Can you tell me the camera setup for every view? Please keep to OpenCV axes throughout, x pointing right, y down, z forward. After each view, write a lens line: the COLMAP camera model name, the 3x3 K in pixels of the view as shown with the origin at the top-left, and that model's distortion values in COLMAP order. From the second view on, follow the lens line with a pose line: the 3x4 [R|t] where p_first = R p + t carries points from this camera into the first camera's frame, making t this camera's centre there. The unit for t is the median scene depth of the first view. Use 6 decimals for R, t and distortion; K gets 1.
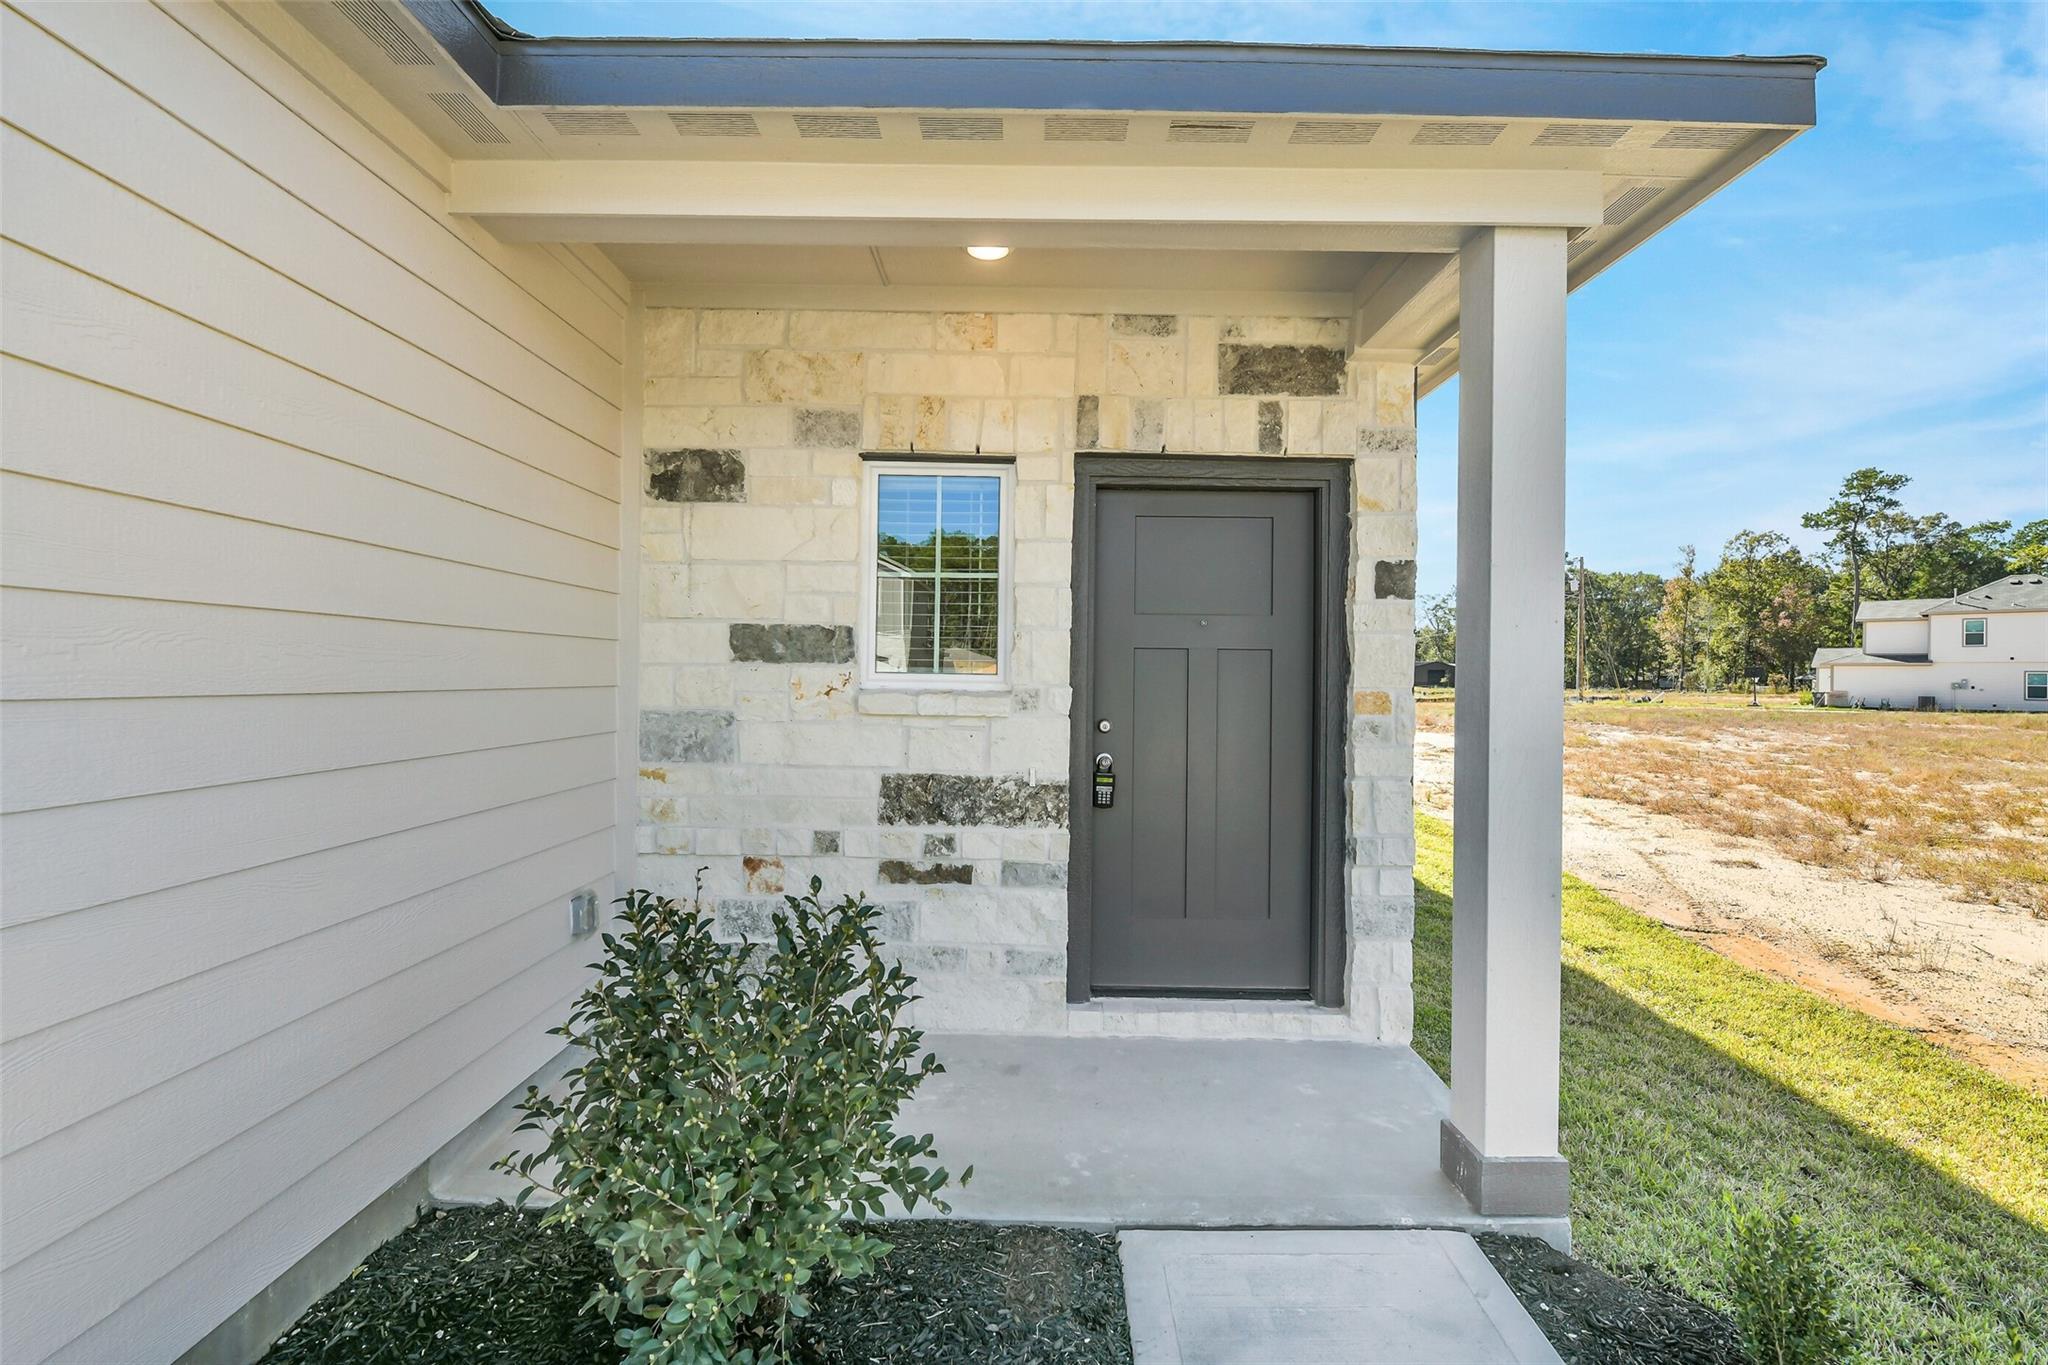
lens RADIAL K [[885.9, 0, 1013.9], [0, 885.9, 673.2], [0, 0, 1]] dist [-0.002085, -0.009803]
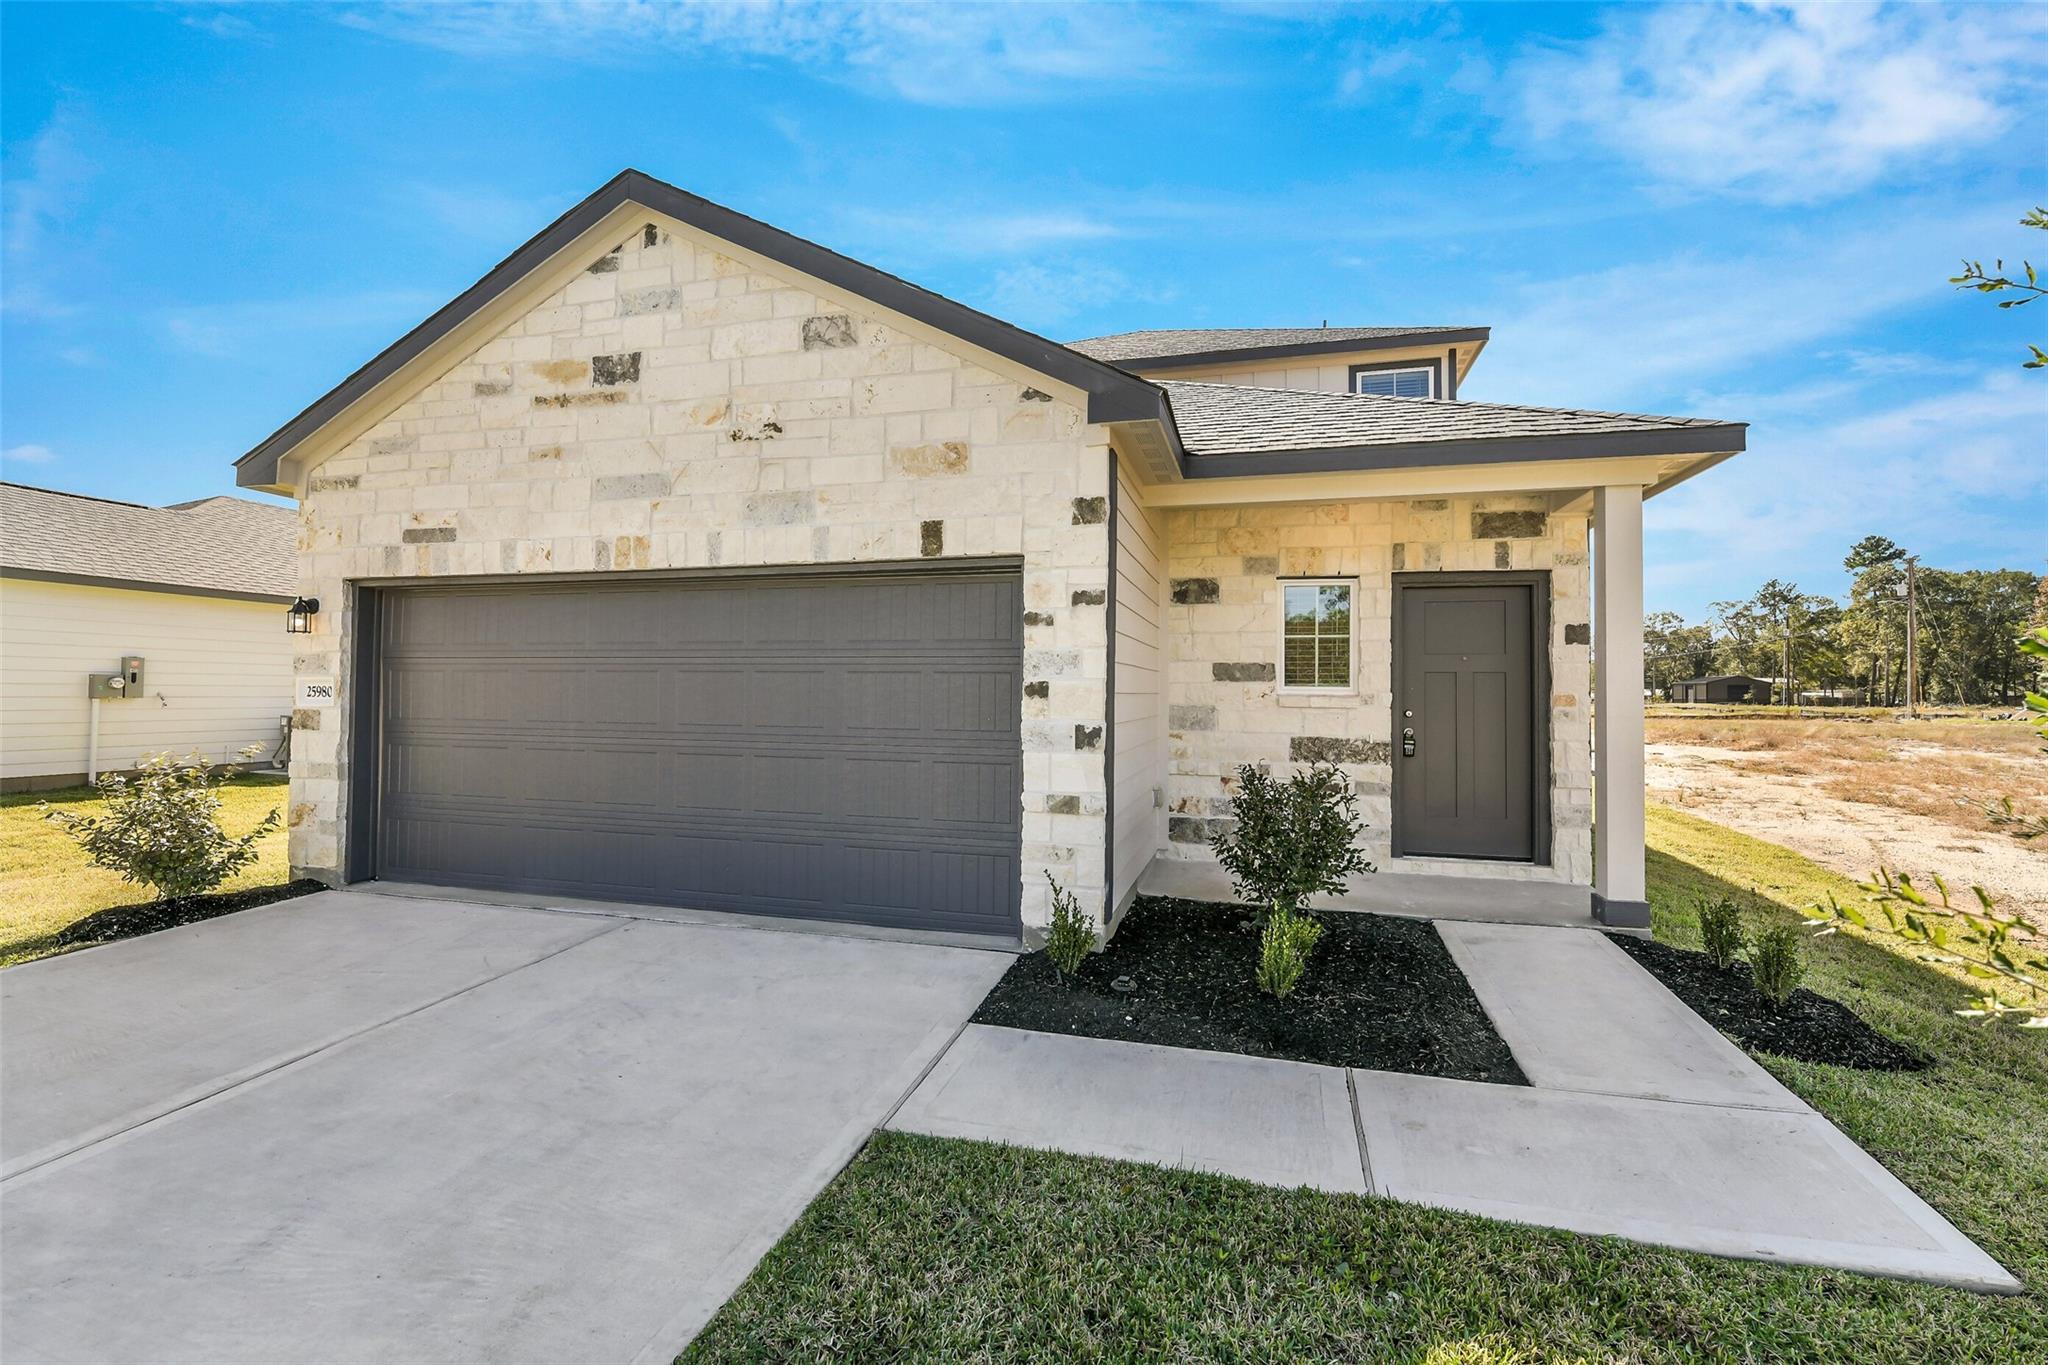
lens RADIAL K [[885.9, 0, 1013.9], [0, 885.9, 673.2], [0, 0, 1]] dist [-0.002085, -0.009803]
pose [[0.968187, -0.010132, -0.250023, -0.252696], [0.004721, 0.999742, -0.022232, 0.011697], [0.250184, 0.020344, 0.967985, -1.095186]]
